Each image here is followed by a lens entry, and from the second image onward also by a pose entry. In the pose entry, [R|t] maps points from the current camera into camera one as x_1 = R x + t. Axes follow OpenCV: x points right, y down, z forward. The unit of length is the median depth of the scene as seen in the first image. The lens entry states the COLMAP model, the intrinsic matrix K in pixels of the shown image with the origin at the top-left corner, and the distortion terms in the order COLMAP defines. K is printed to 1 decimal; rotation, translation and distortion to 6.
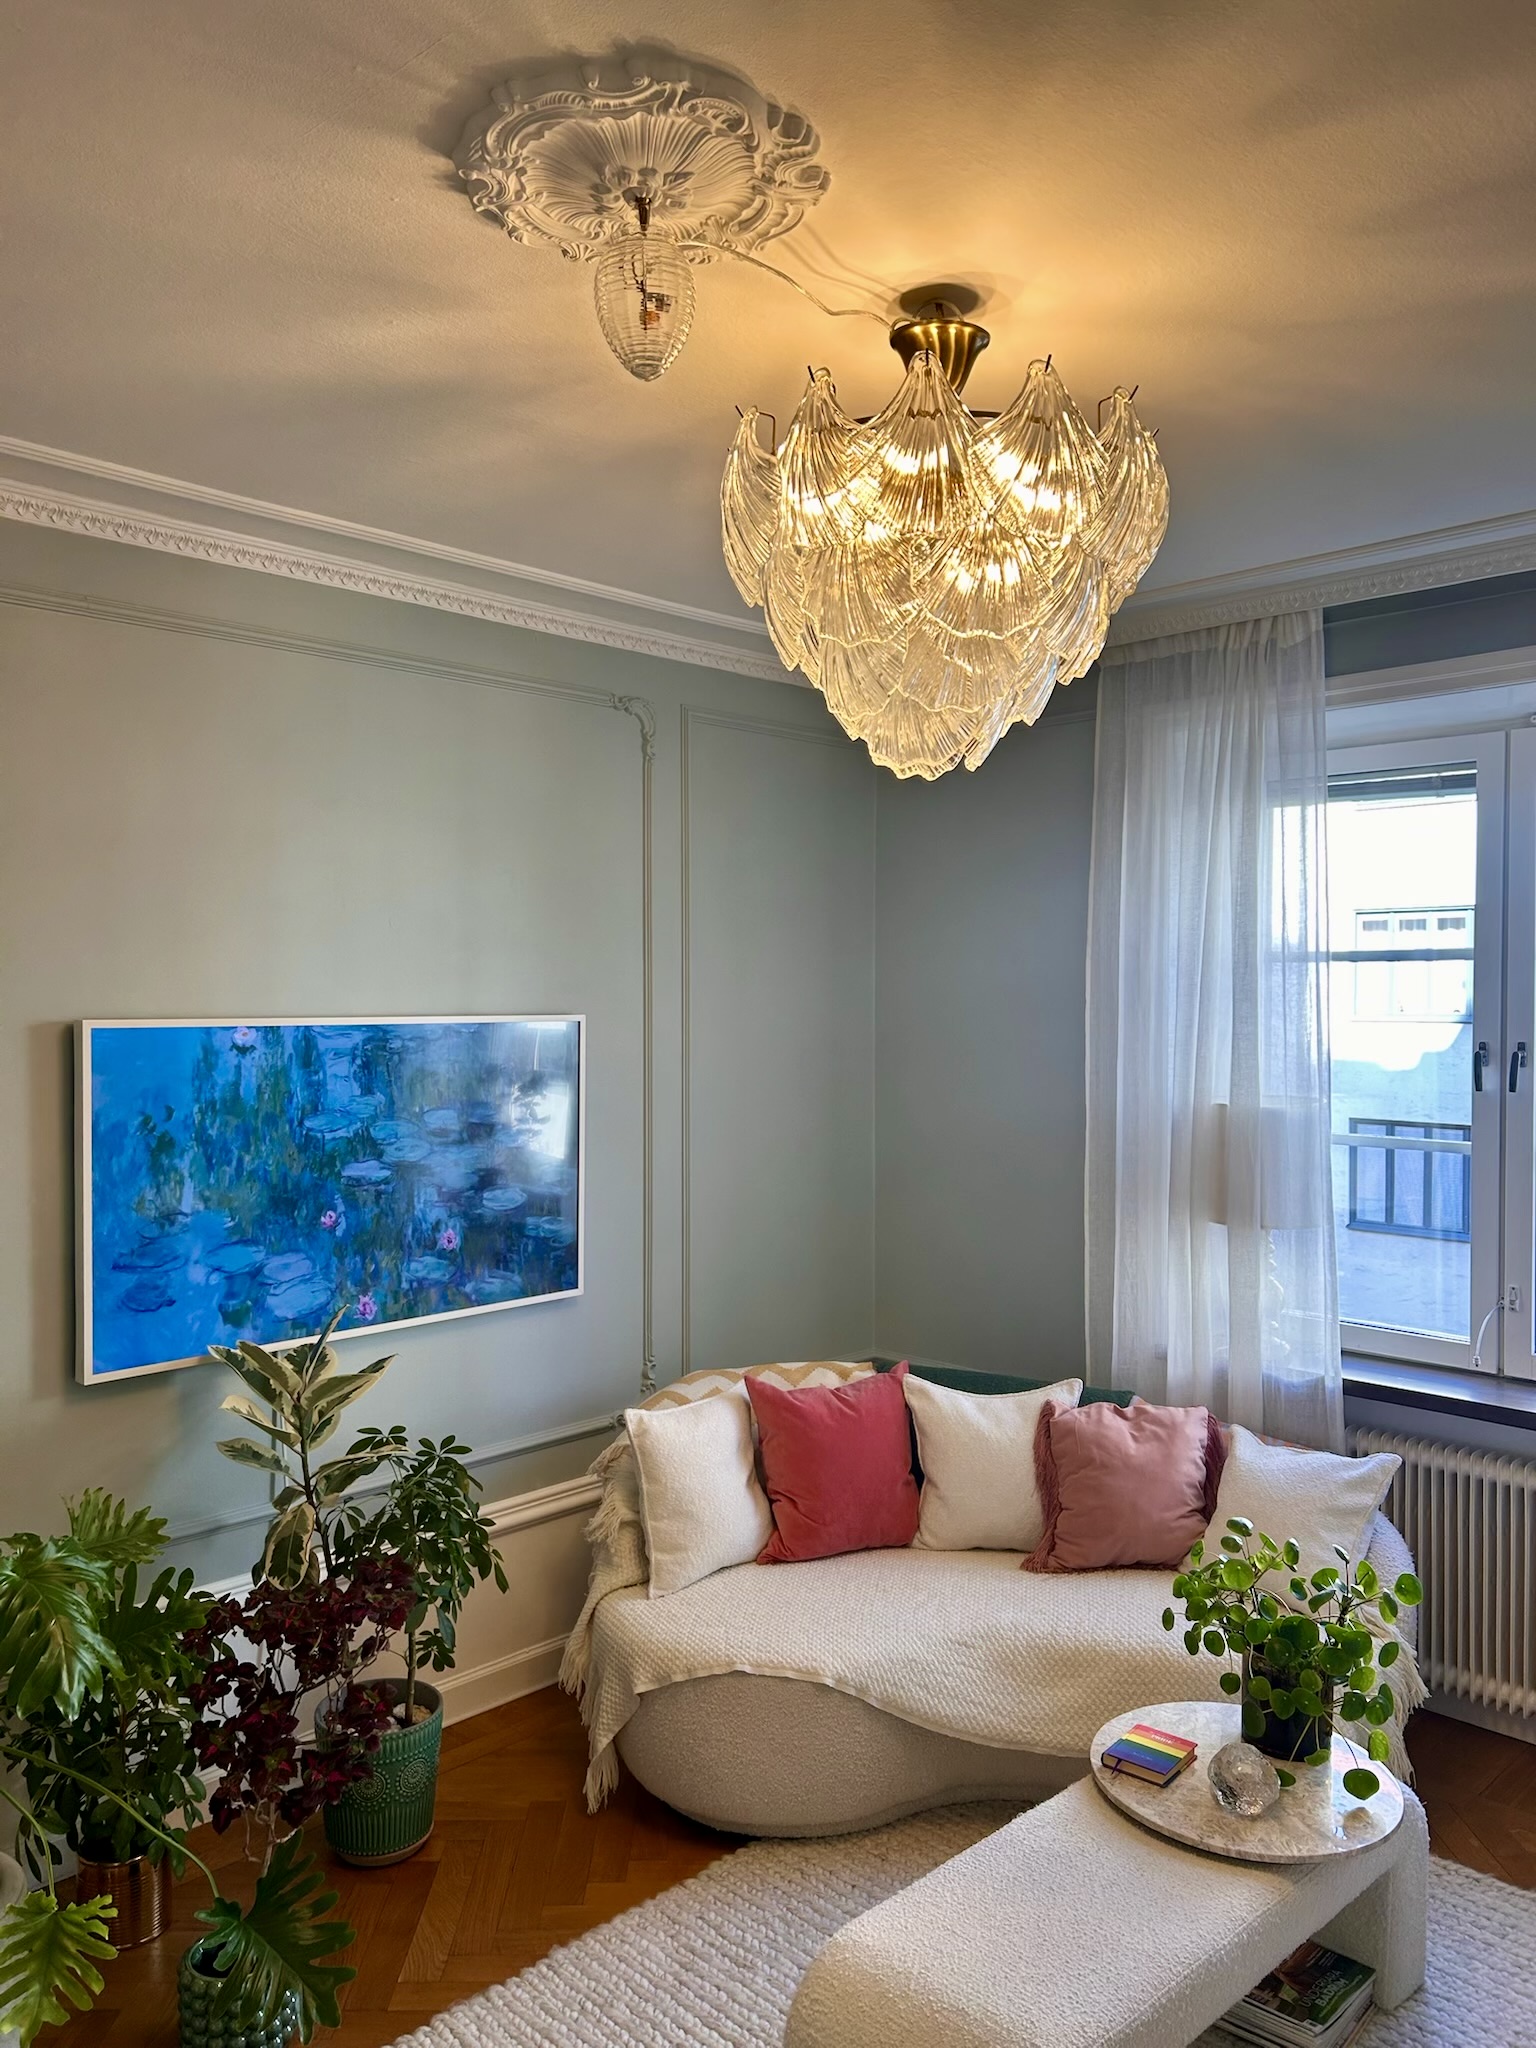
lens RADIAL K [[1522.1, 0, 768.0], [0, 1522.1, 1024.0], [0, 0, 1]] dist [0.026737, -0.002004]
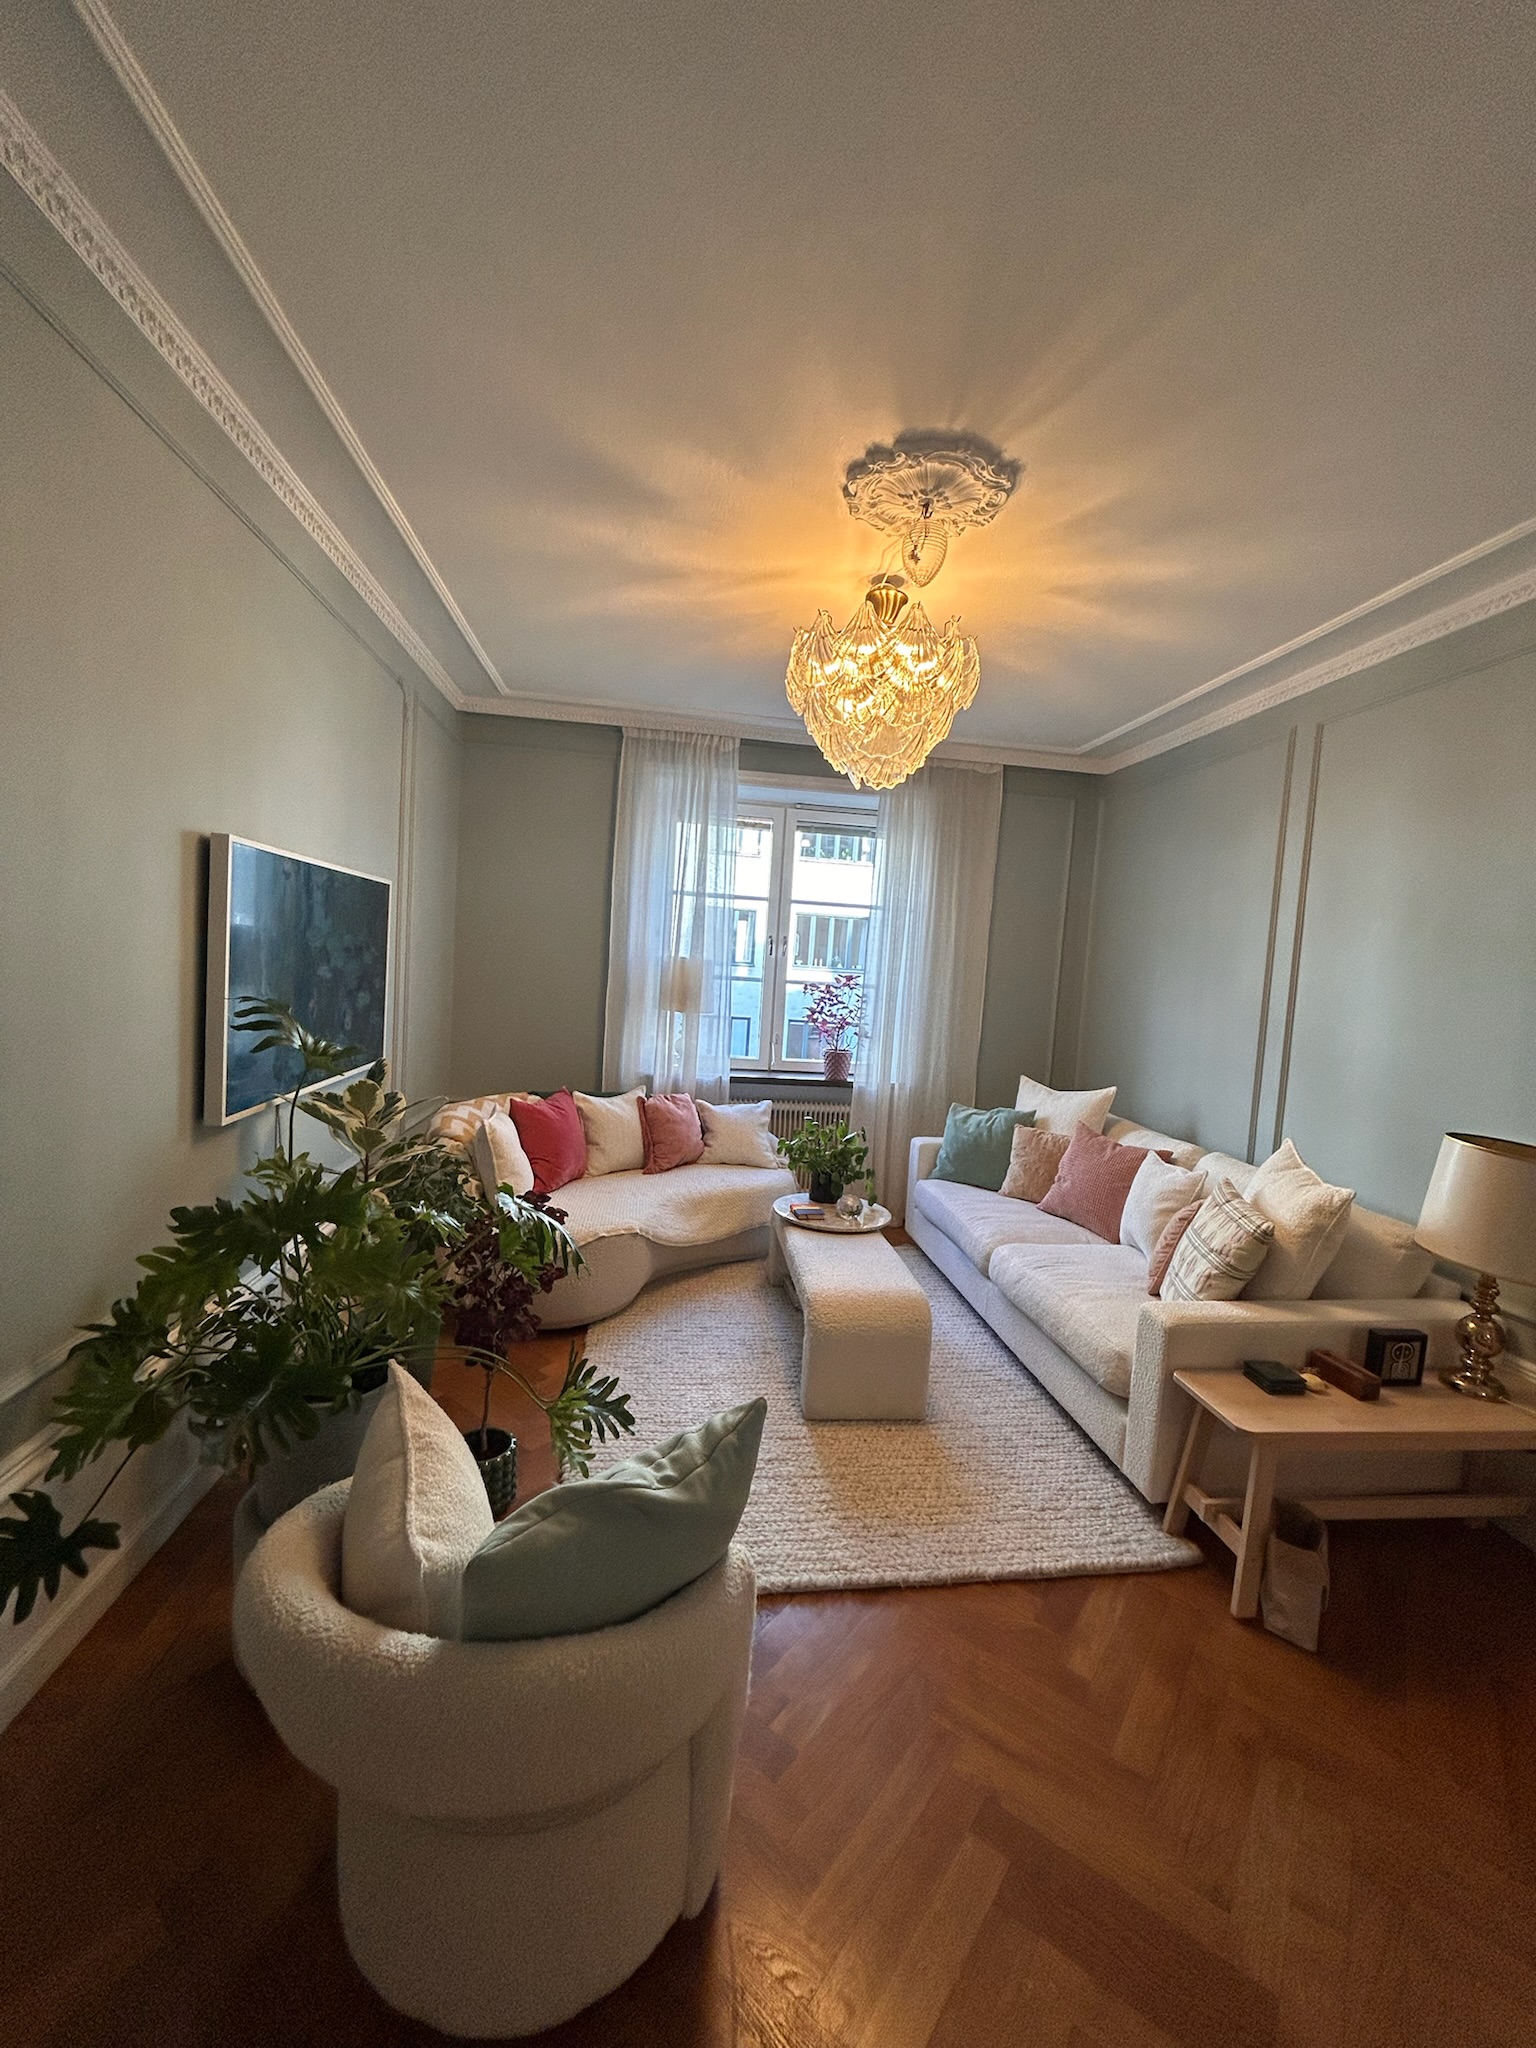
lens RADIAL K [[821.2, 0, 768.0], [0, 821.2, 1024.0], [0, 0, 1]] dist [0.000872, 0.000049]
pose [[0.610781, -0.020835, 0.791525, -0.585085], [-0.043578, 0.997254, 0.059878, 0.076081], [-0.790599, -0.071066, 0.608196, 0.199163]]
